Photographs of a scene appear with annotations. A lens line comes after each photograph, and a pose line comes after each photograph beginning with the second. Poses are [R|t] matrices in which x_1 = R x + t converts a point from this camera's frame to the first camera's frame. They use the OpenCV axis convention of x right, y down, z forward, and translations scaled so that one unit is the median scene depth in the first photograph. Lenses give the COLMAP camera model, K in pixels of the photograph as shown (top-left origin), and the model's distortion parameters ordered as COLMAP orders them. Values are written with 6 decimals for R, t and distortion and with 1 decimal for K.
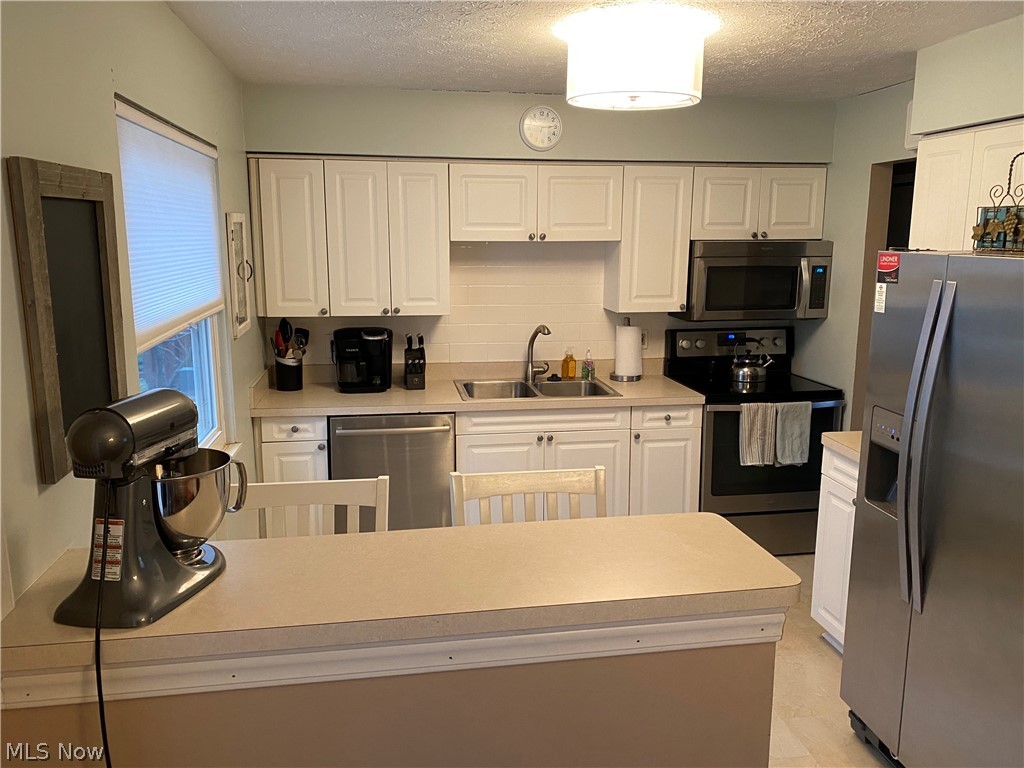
lens RADIAL K [[774.4, 0, 512.0], [0, 774.4, 384.0], [0, 0, 1]] dist [0.001104, -0.004760]
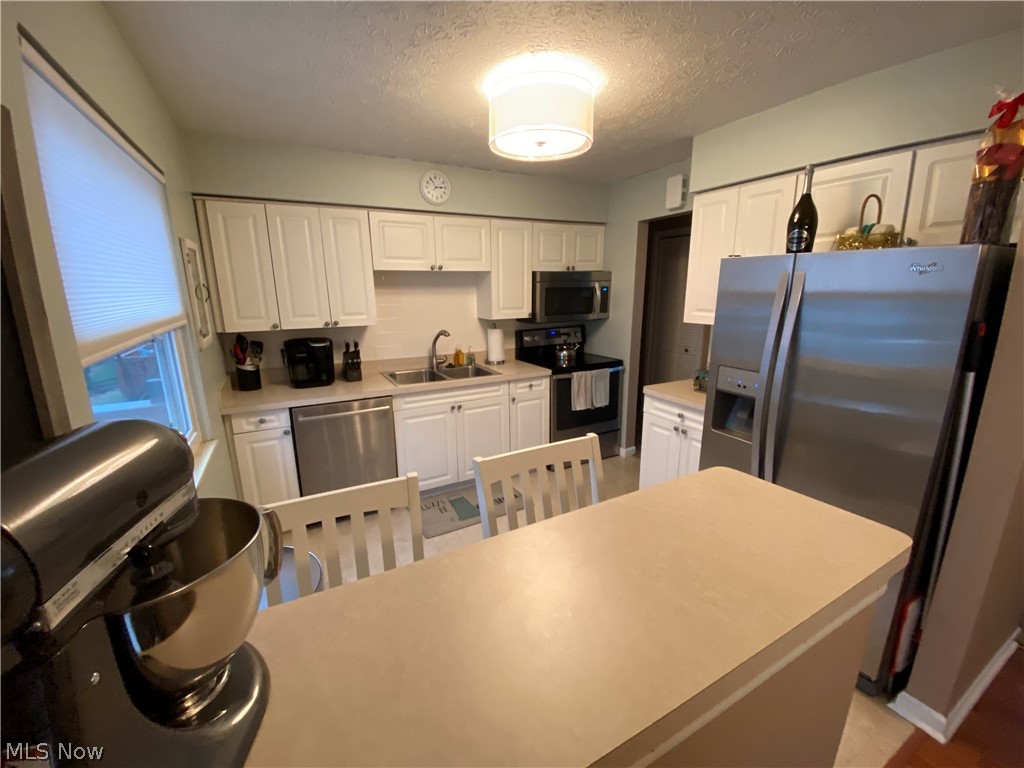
lens RADIAL K [[422.2, 0, 512.0], [0, 422.2, 384.0], [0, 0, 1]] dist [0.010119, -0.017981]
pose [[0.948810, -0.085747, 0.303986, -0.089355], [0.074730, 0.996062, 0.047715, -0.002825], [-0.306880, -0.022556, 0.951481, 0.206147]]
